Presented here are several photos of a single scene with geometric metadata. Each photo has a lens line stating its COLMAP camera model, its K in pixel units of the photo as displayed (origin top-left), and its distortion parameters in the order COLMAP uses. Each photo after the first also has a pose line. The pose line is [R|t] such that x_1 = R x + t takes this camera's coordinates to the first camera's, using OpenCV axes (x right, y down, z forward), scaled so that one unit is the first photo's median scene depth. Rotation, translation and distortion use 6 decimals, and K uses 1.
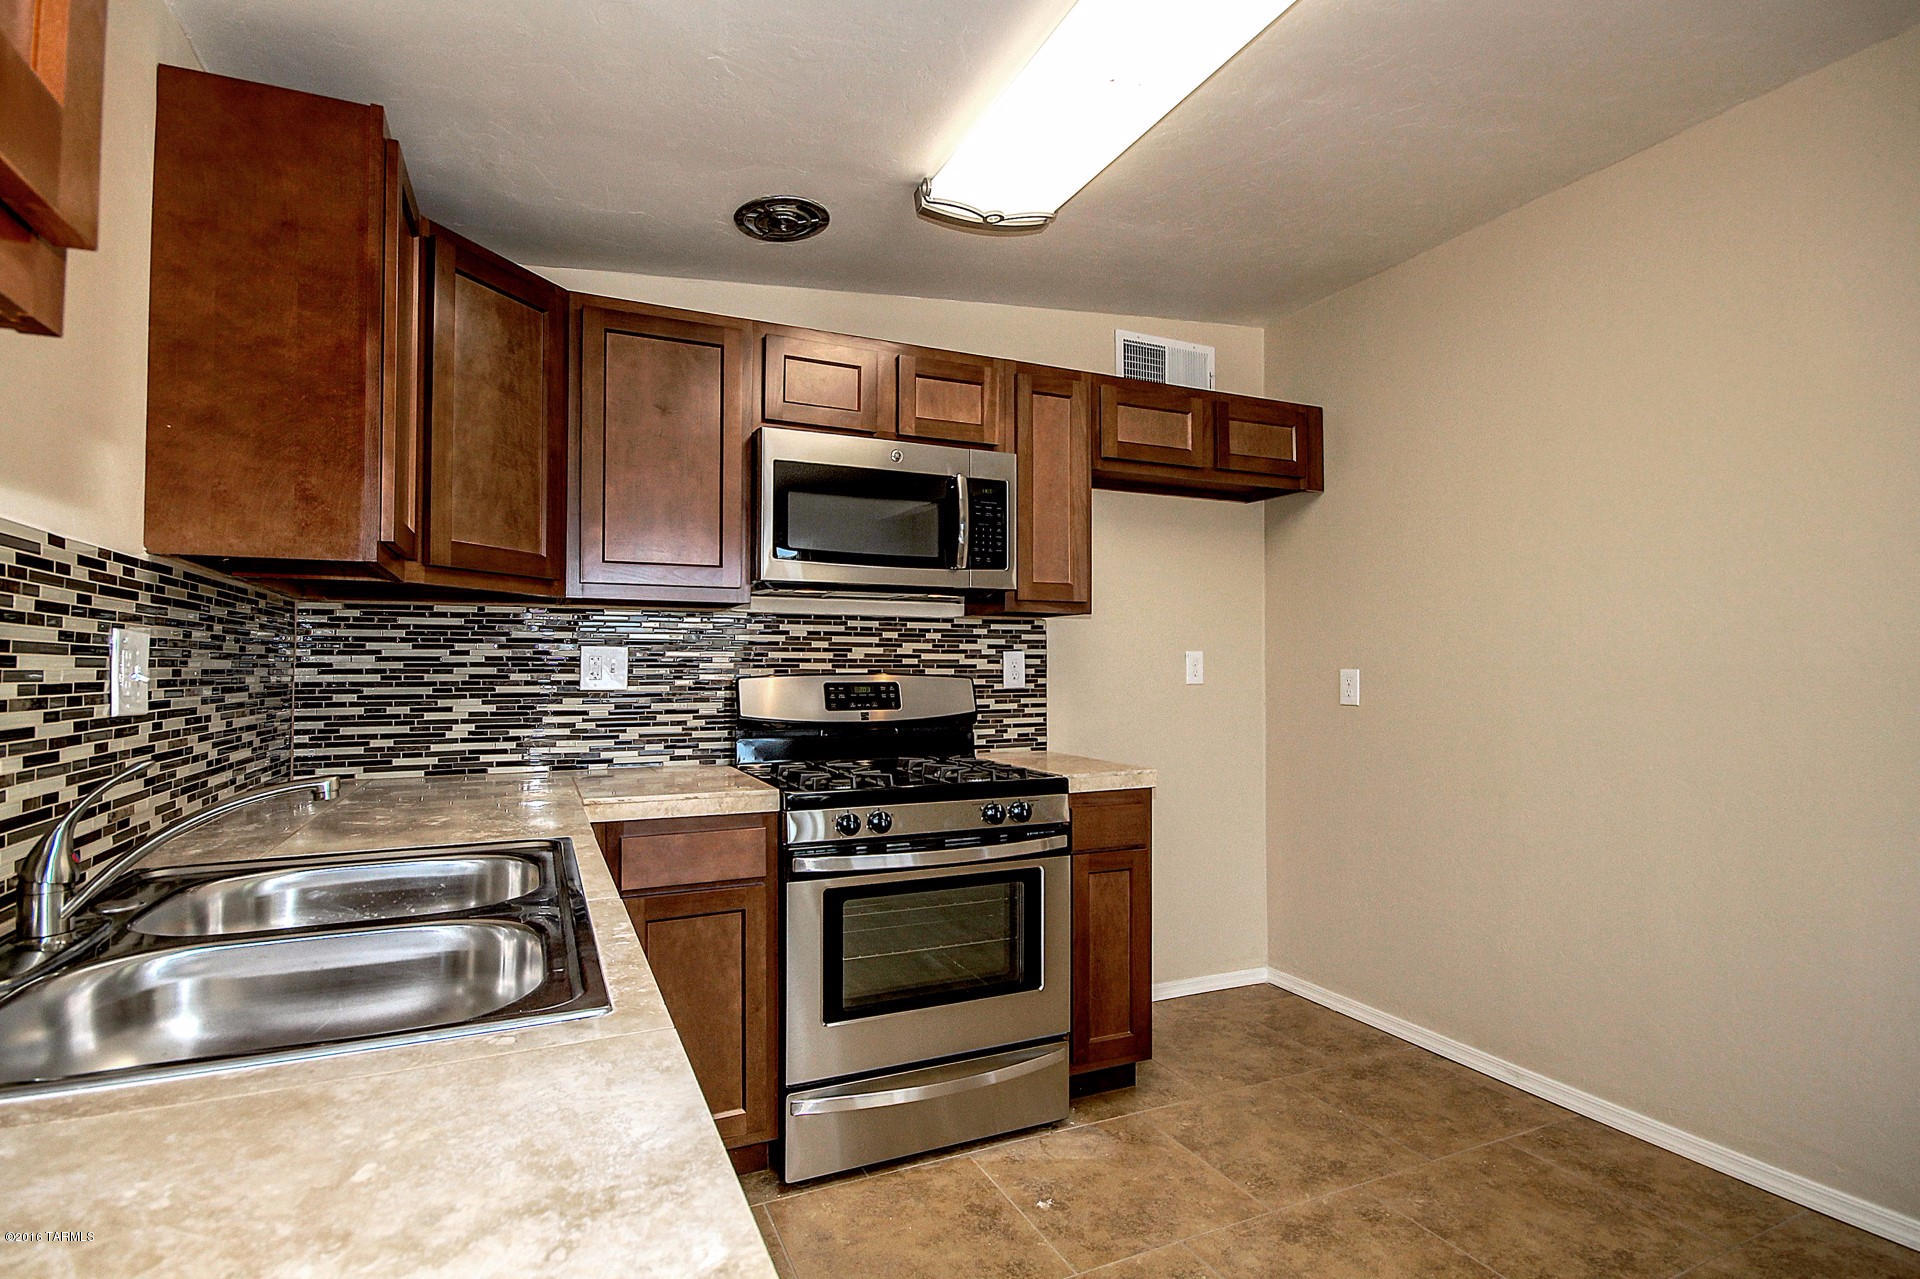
lens RADIAL K [[922.8, 0, 961.7], [0, 922.8, 649.3], [0, 0, 1]] dist [-0.002327, -0.001024]
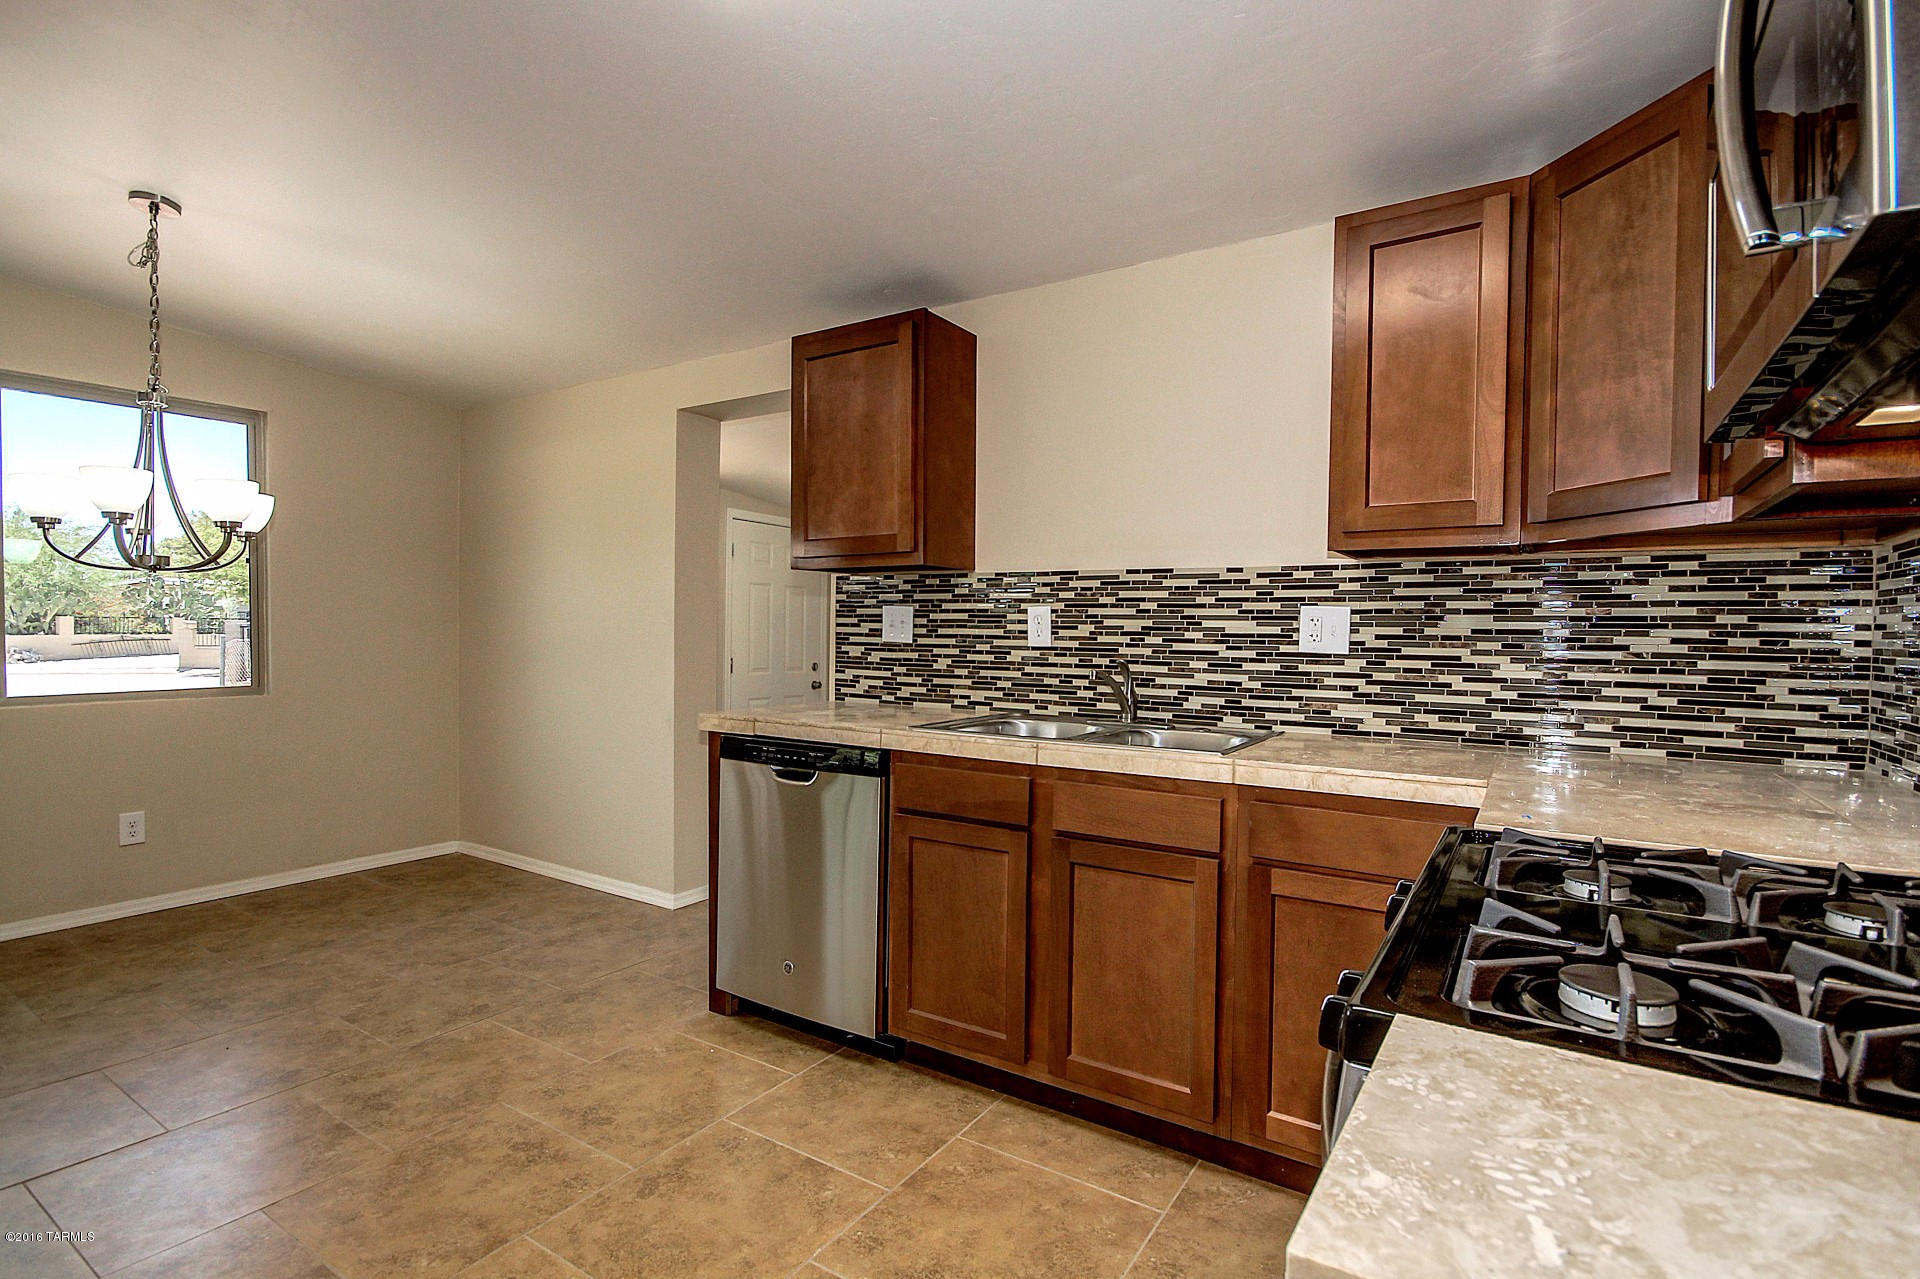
lens RADIAL K [[922.8, 0, 961.7], [0, 922.8, 649.3], [0, 0, 1]] dist [-0.002327, -0.001024]
pose [[-0.836823, 0.006832, -0.547432, 0.338497], [0.002725, 0.999962, 0.008314, 0.023394], [0.547467, 0.005466, -0.836809, 1.056152]]
